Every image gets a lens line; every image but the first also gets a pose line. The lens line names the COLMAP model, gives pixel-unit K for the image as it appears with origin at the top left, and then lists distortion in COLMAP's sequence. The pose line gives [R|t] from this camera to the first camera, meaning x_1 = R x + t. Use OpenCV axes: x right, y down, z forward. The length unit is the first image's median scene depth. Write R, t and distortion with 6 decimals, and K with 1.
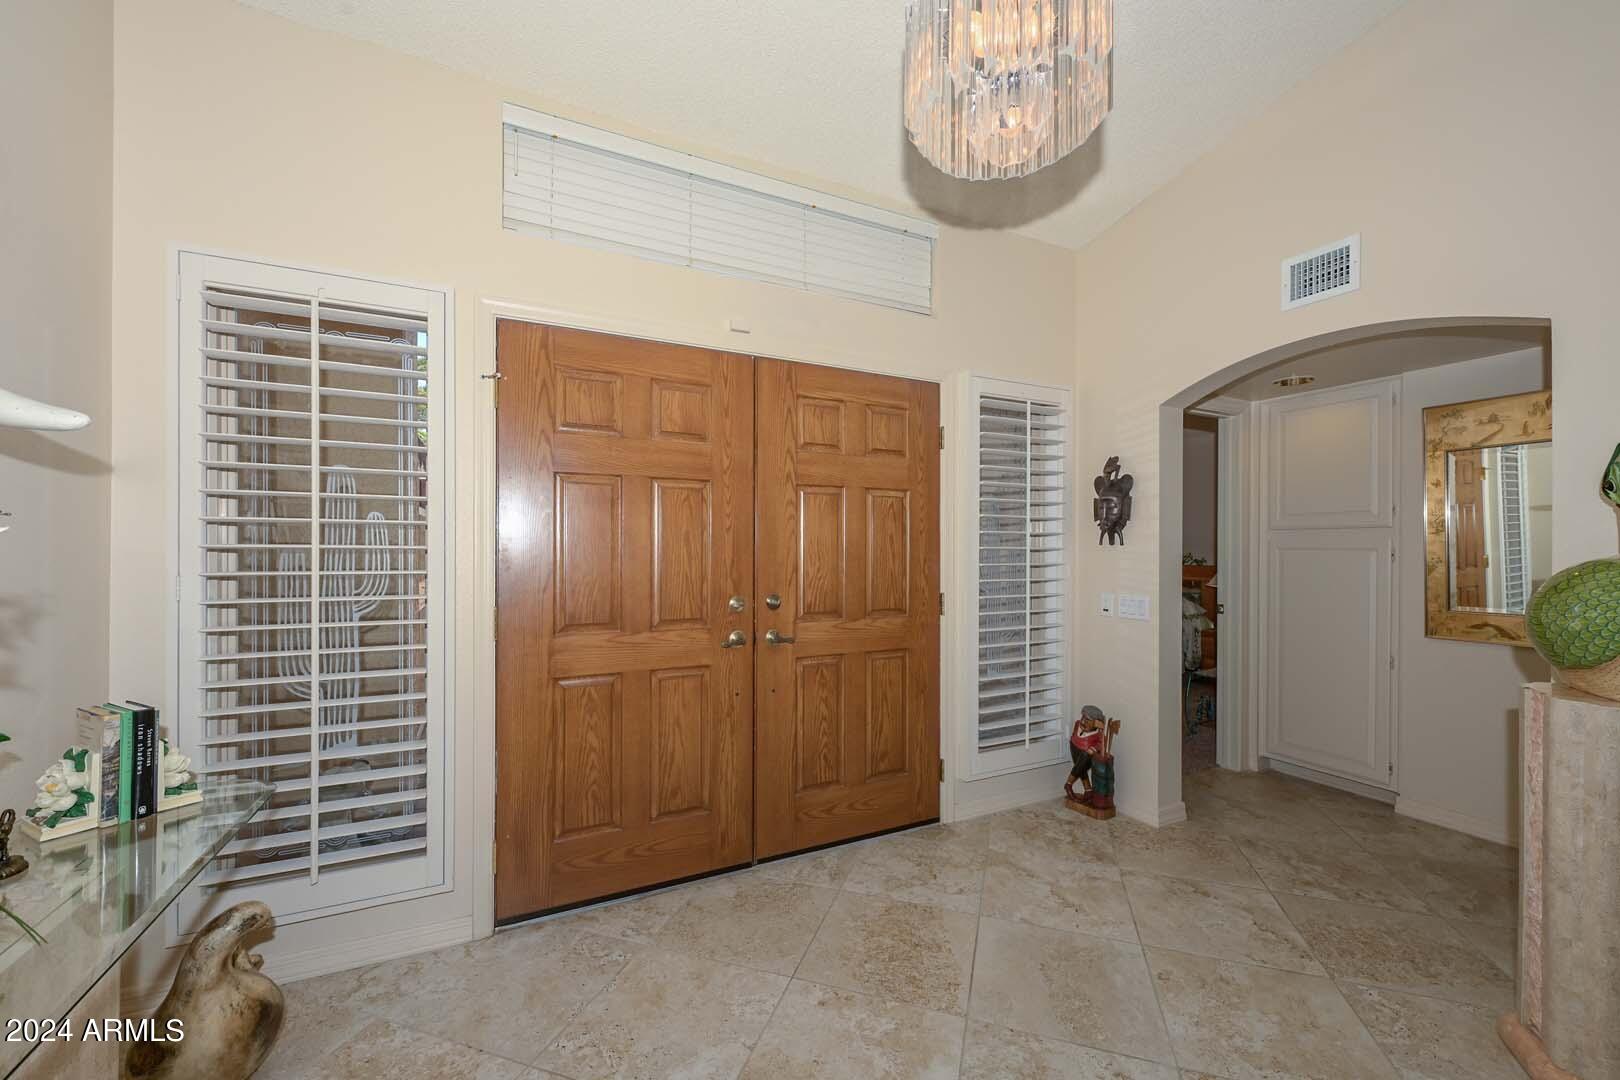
lens RADIAL K [[631.1, 0, 812.1], [0, 631.1, 538.9], [0, 0, 1]] dist [0.005600, -0.002586]
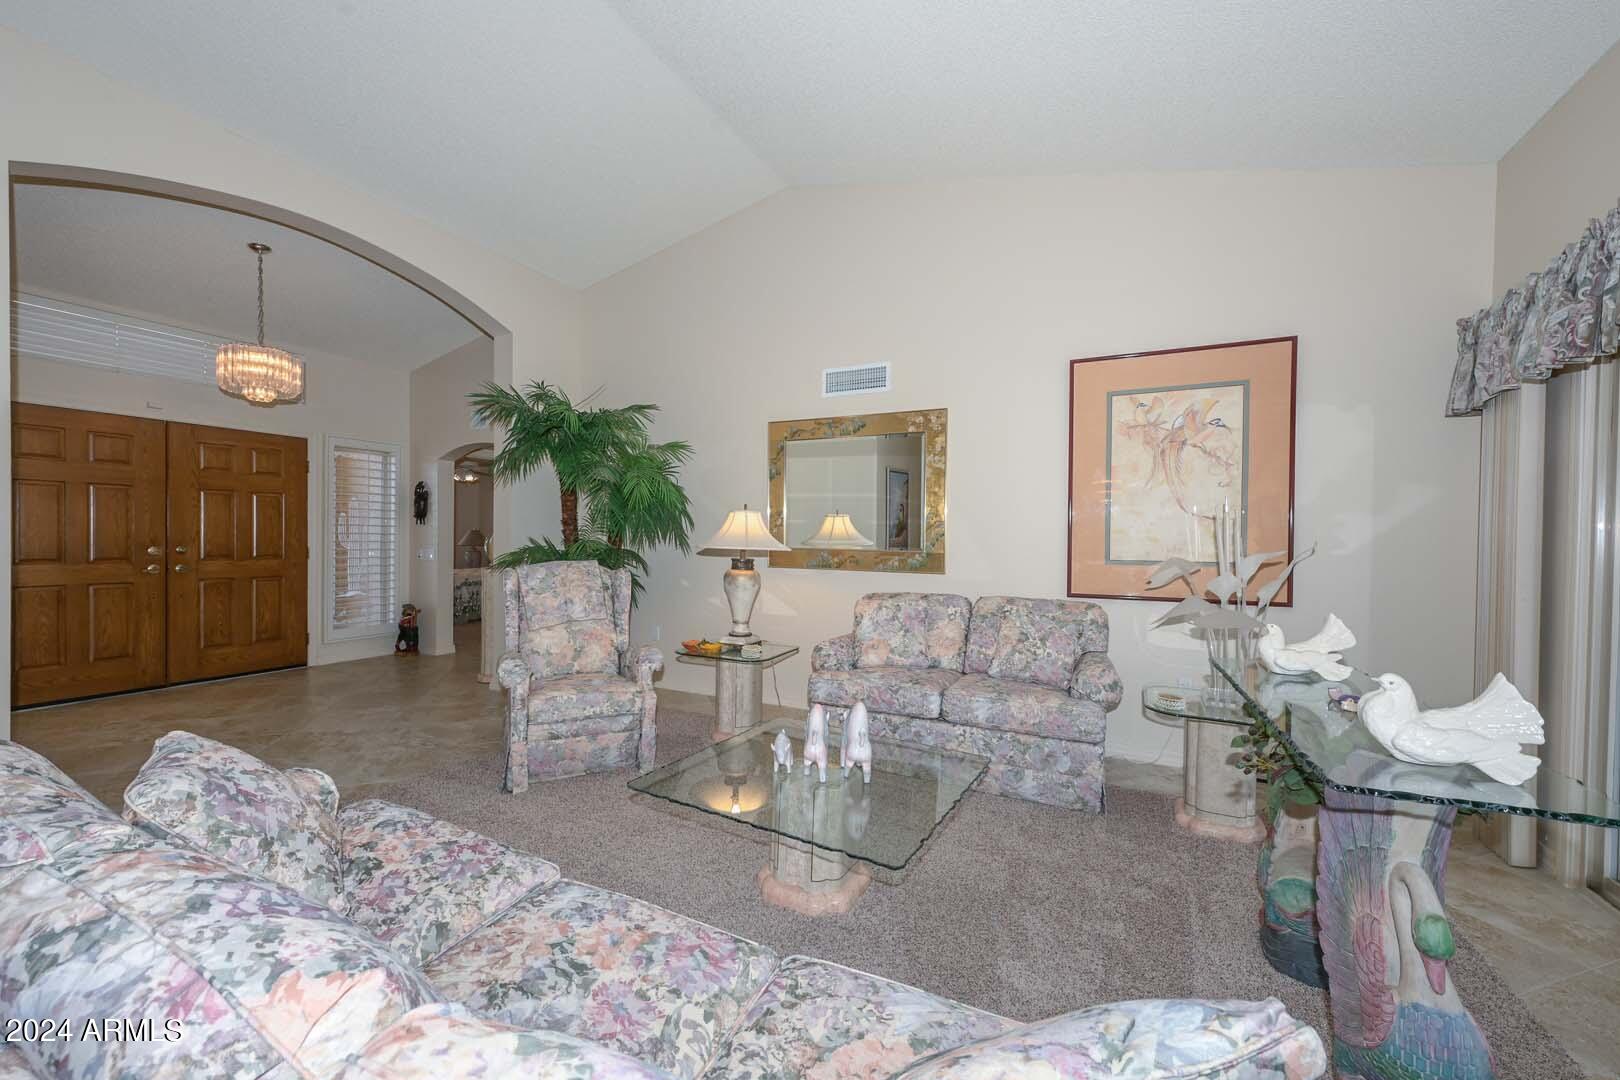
lens RADIAL K [[631.1, 0, 810.4], [0, 631.1, 540.0], [0, 0, 1]] dist [0.005600, -0.002586]
pose [[0.811277, -0.004376, 0.584645, 0.351115], [0.003168, 0.999990, 0.003090, 0.067118], [-0.584653, -0.000655, 0.811283, -1.612592]]
